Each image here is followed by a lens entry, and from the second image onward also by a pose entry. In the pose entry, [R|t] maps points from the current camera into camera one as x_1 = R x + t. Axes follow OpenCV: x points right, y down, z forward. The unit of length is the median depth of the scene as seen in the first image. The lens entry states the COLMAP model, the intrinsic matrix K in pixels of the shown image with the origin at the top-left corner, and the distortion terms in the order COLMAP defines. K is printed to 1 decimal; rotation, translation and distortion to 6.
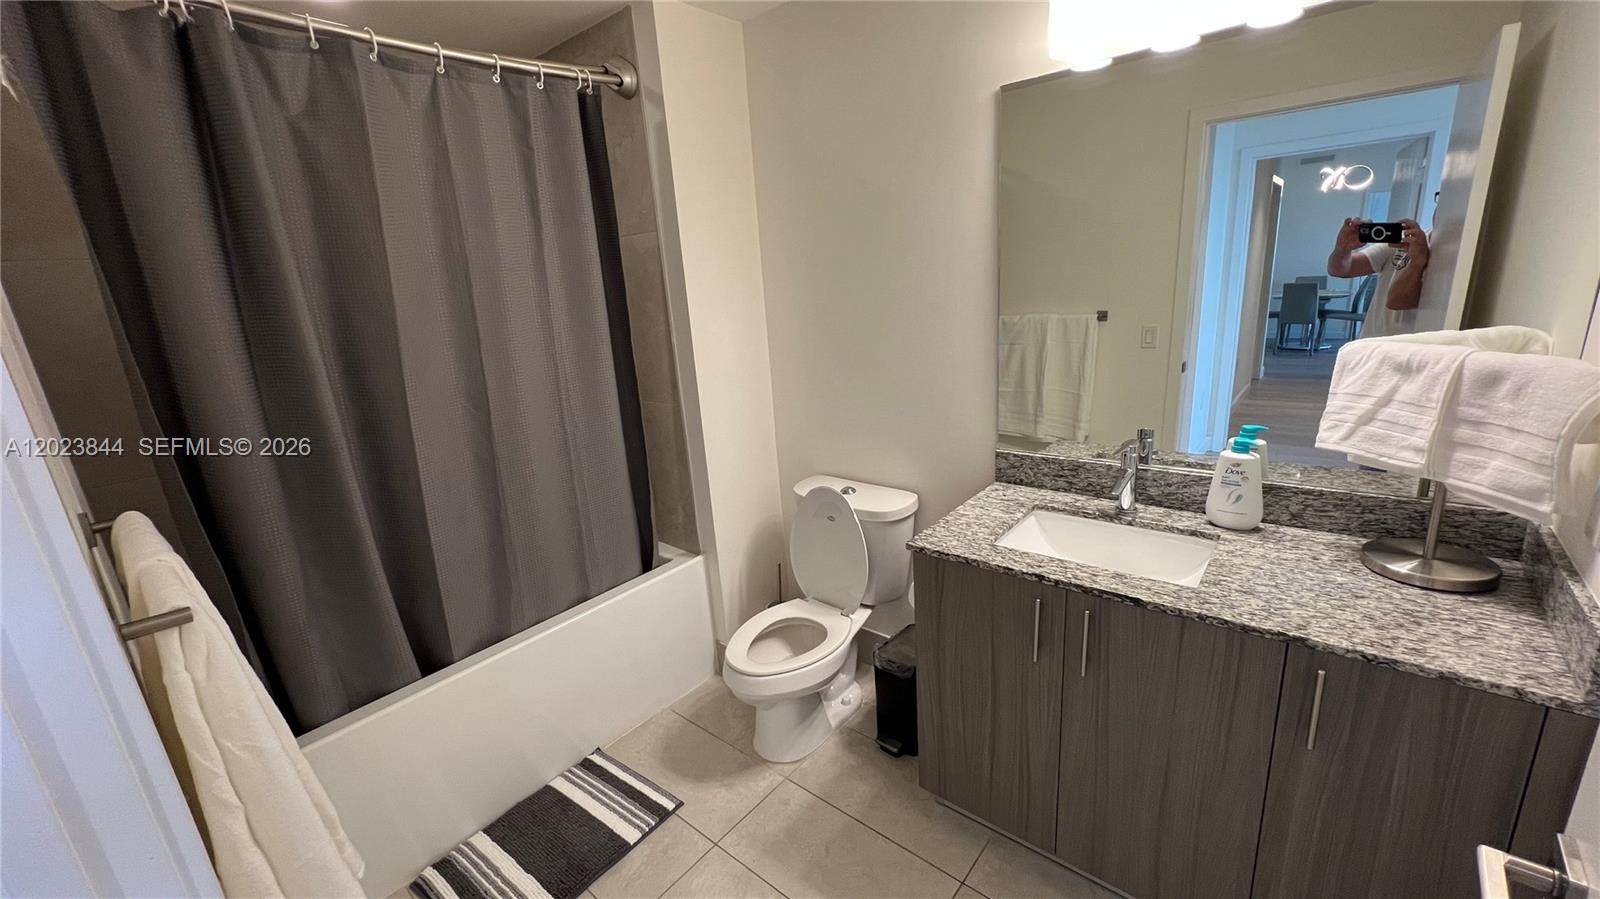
lens RADIAL K [[641.8, 0, 798.5], [0, 641.8, 452.2], [0, 0, 1]] dist [0.000426, -0.000085]
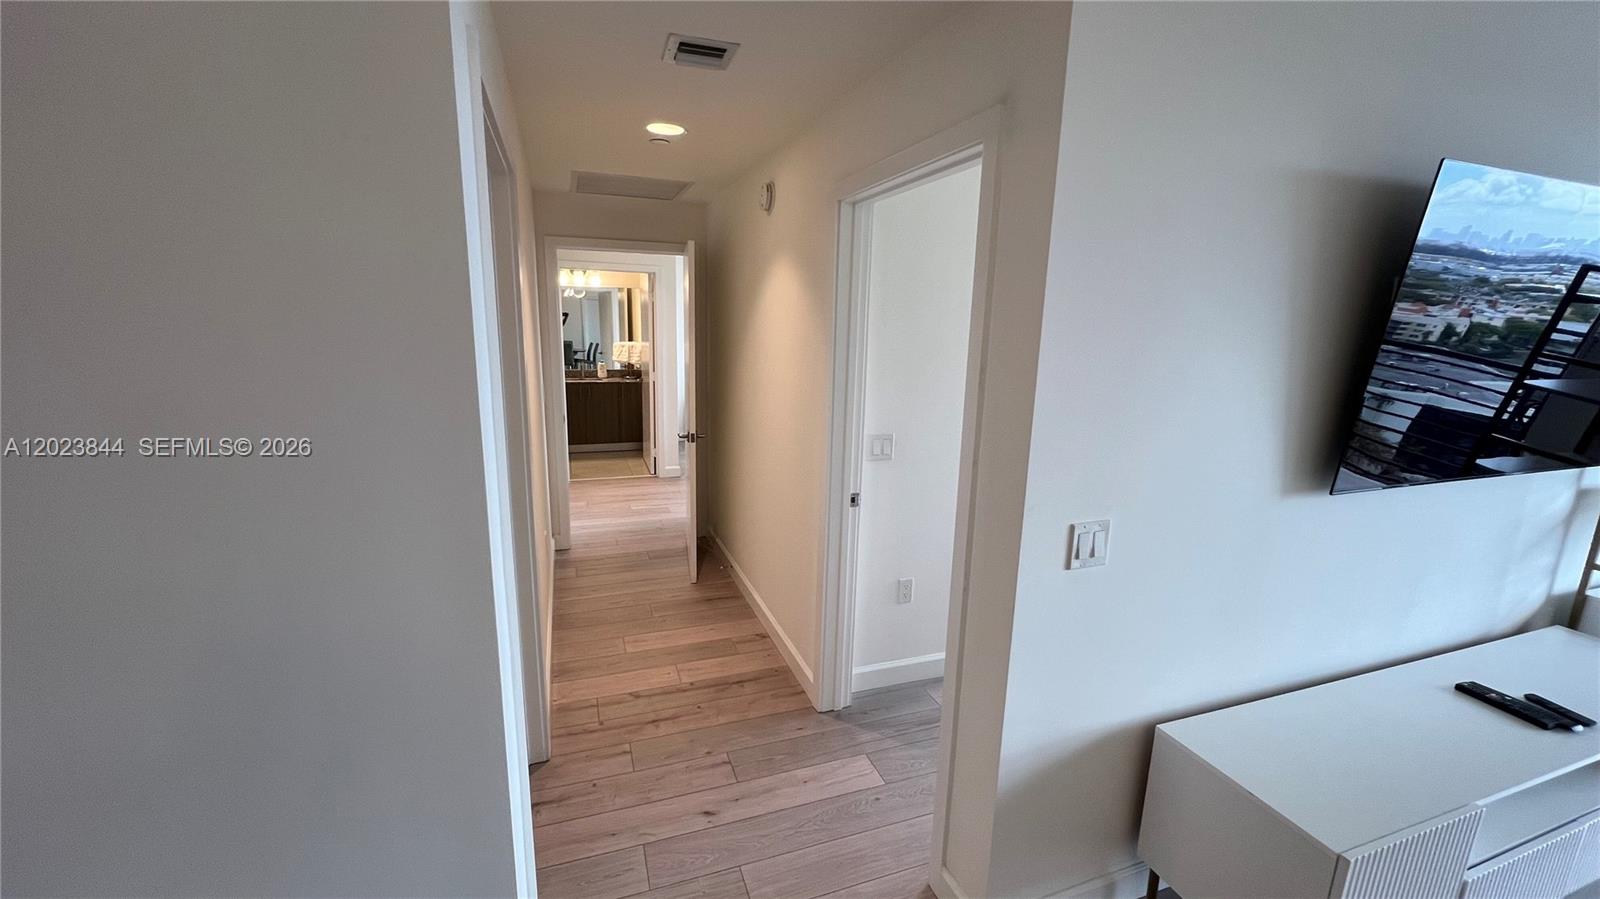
lens RADIAL K [[641.8, 0, 798.5], [0, 641.8, 452.2], [0, 0, 1]] dist [0.000426, -0.000085]
pose [[0.501699, -0.091805, 0.860157, -3.181458], [0.177630, 0.984096, 0.001427, 1.037095], [-0.846608, 0.152074, 0.510028, -3.012333]]
